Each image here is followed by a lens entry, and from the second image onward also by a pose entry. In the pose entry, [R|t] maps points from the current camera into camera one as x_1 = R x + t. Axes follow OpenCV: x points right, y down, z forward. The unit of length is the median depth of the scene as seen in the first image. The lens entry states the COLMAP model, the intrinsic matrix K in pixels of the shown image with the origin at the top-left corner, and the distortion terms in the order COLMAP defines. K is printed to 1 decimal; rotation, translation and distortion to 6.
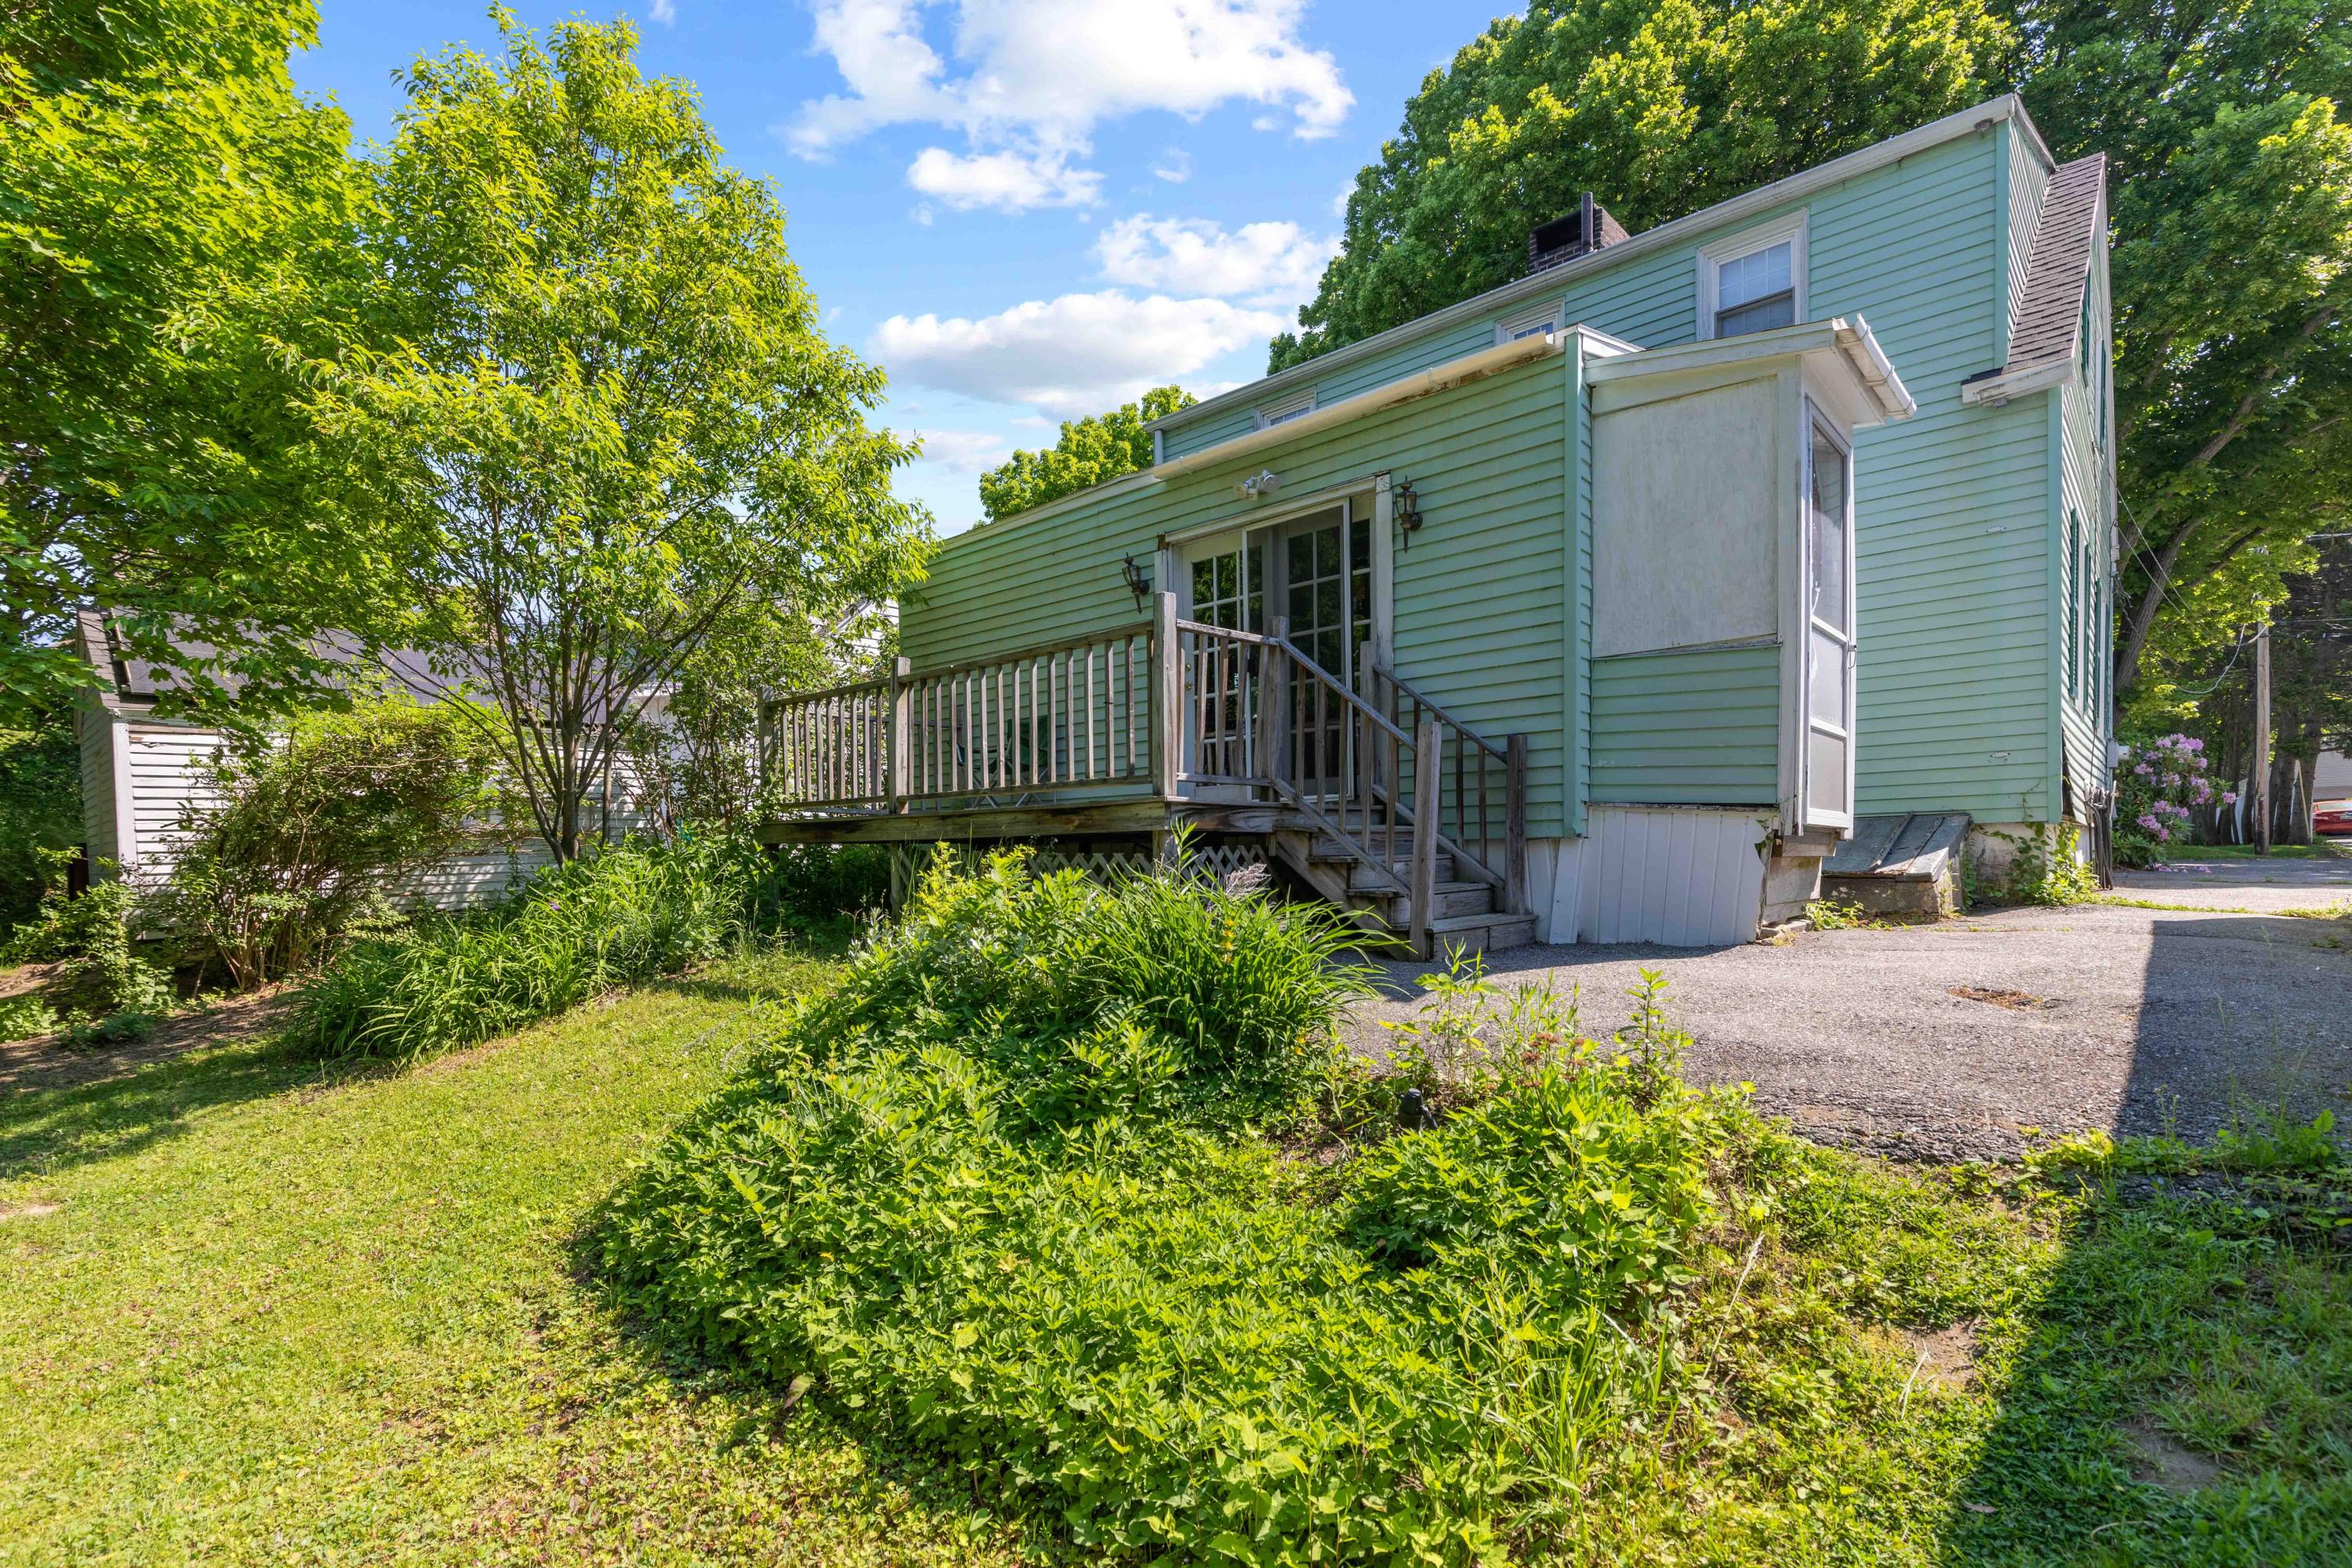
lens RADIAL K [[1055.5, 0, 1169.0], [0, 1055.5, 851.0], [0, 0, 1]] dist [0.004181, -0.001499]
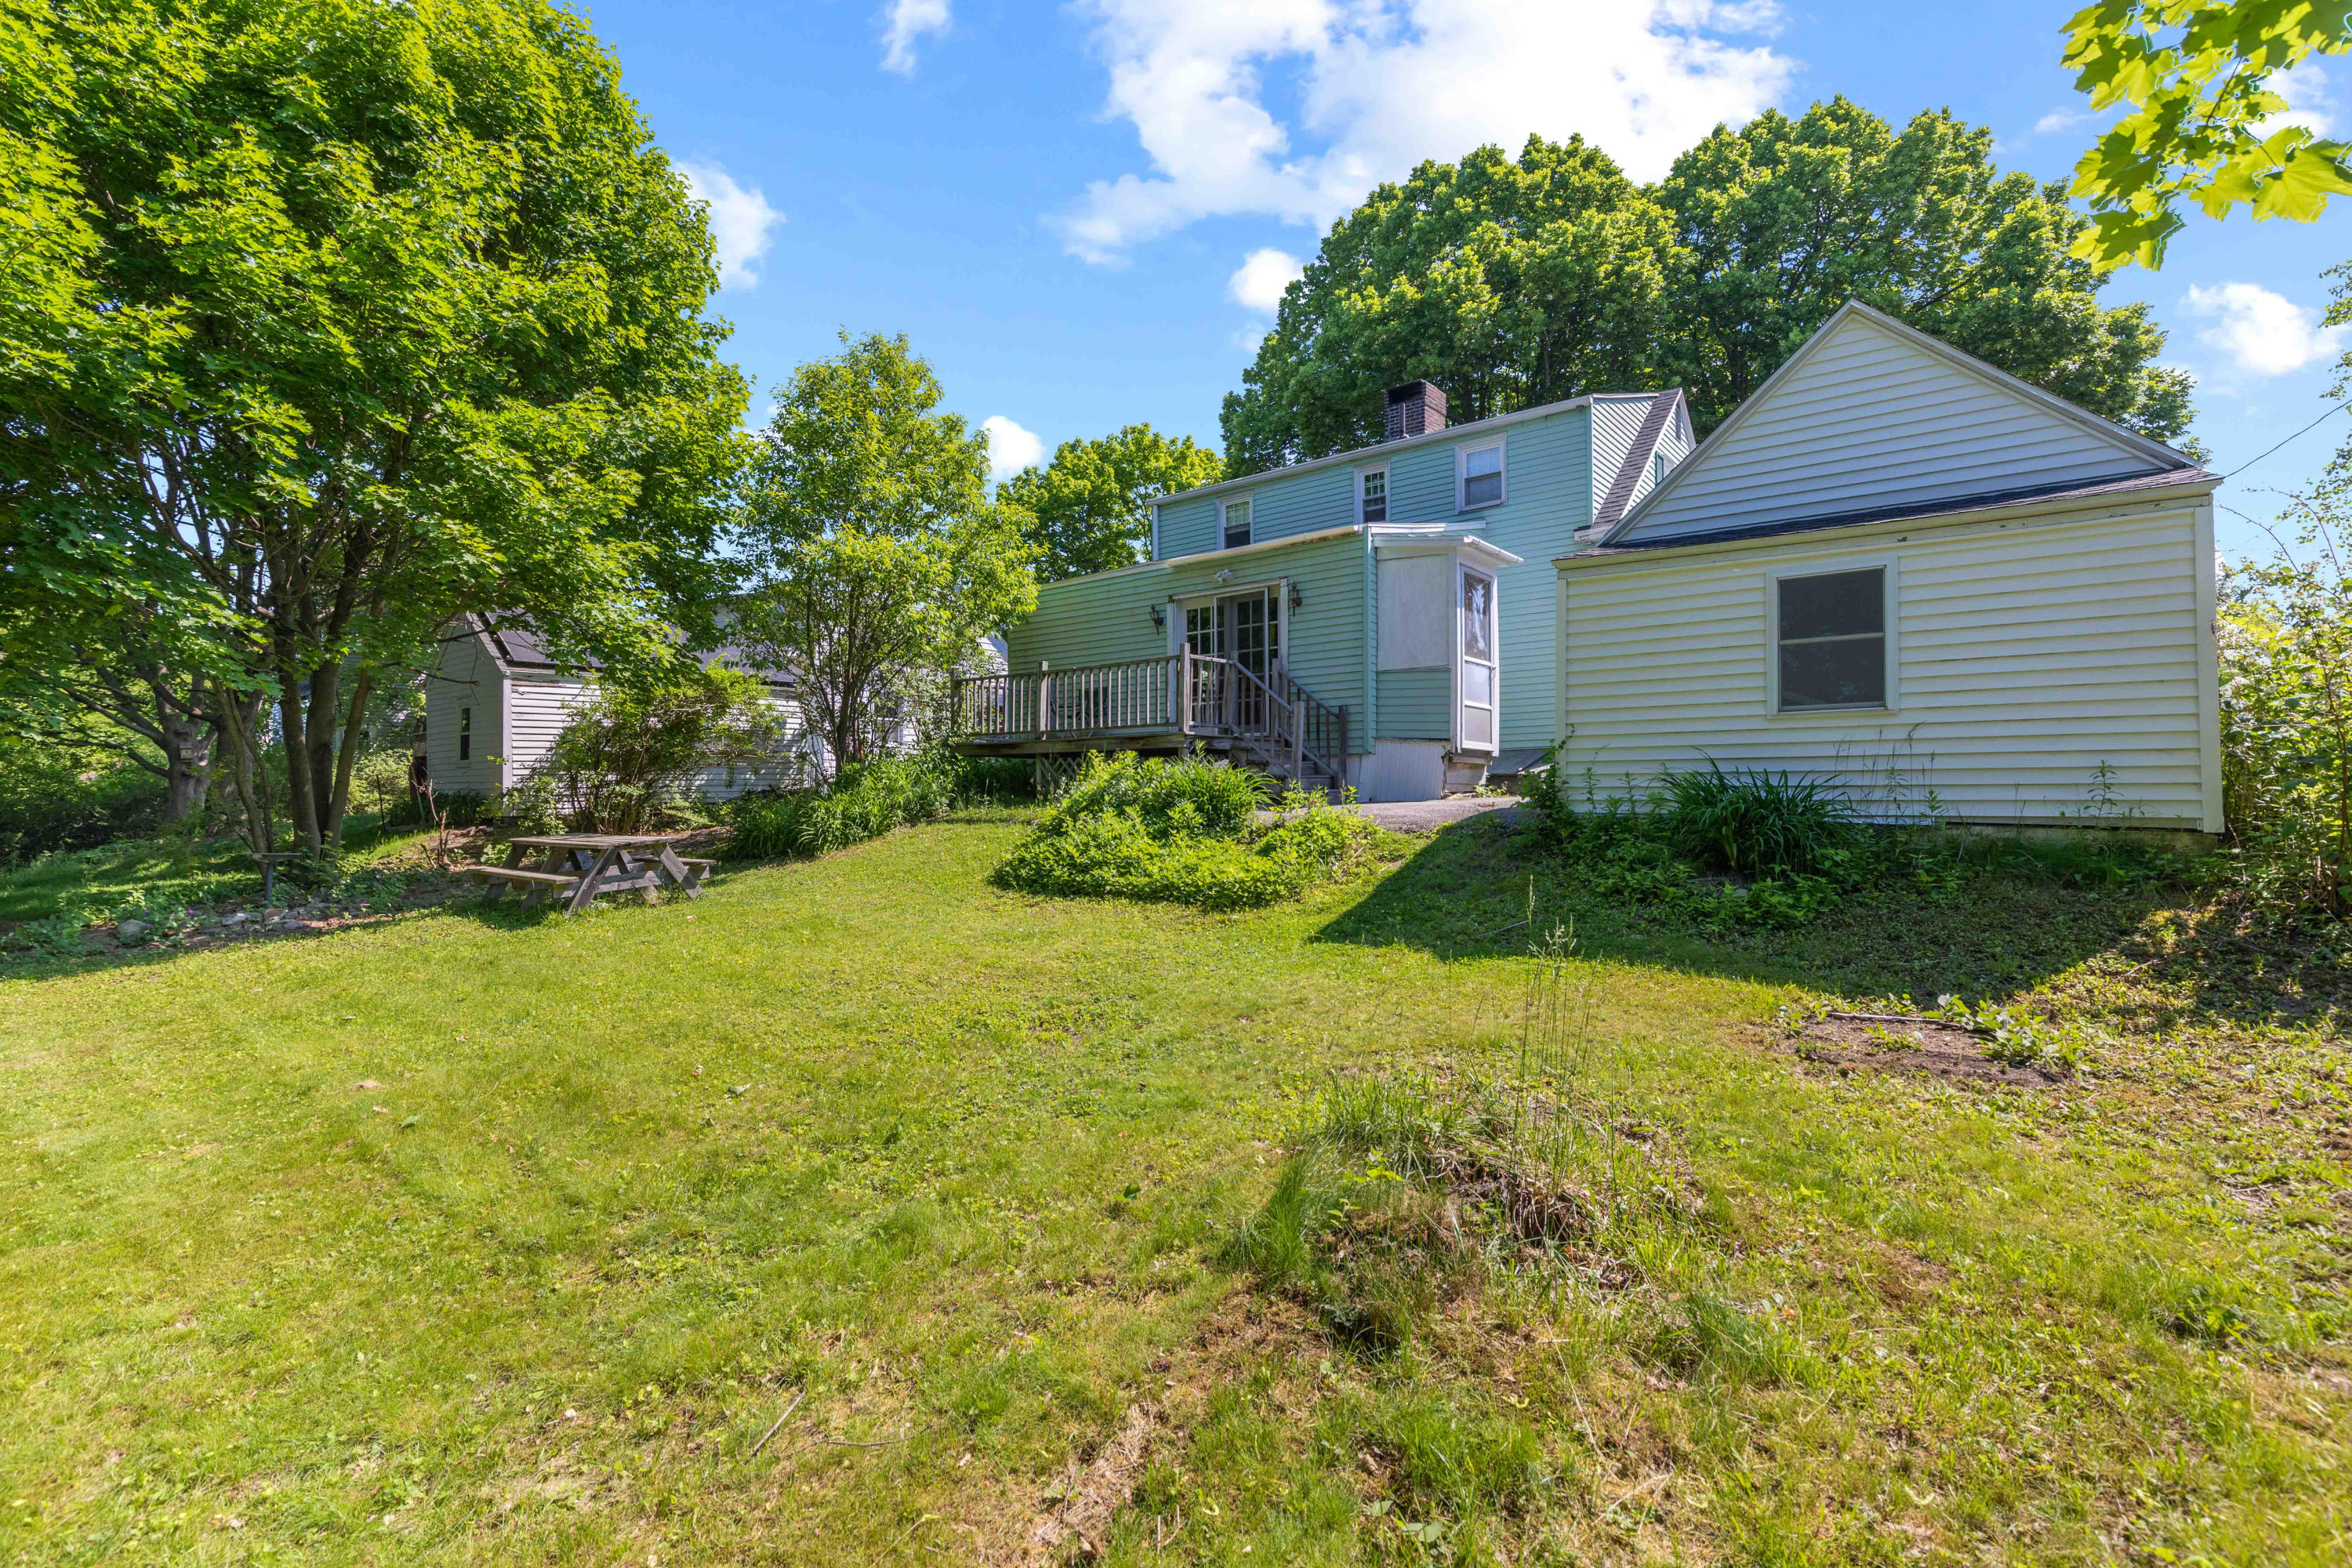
lens RADIAL K [[1055.5, 0, 1175.3], [0, 1055.5, 788.2], [0, 0, 1]] dist [0.004181, -0.001499]
pose [[0.997873, 0.009545, 0.064479, -0.133296], [-0.009198, 0.999942, -0.005679, 0.065677], [-0.064529, 0.005074, 0.997903, -1.008972]]
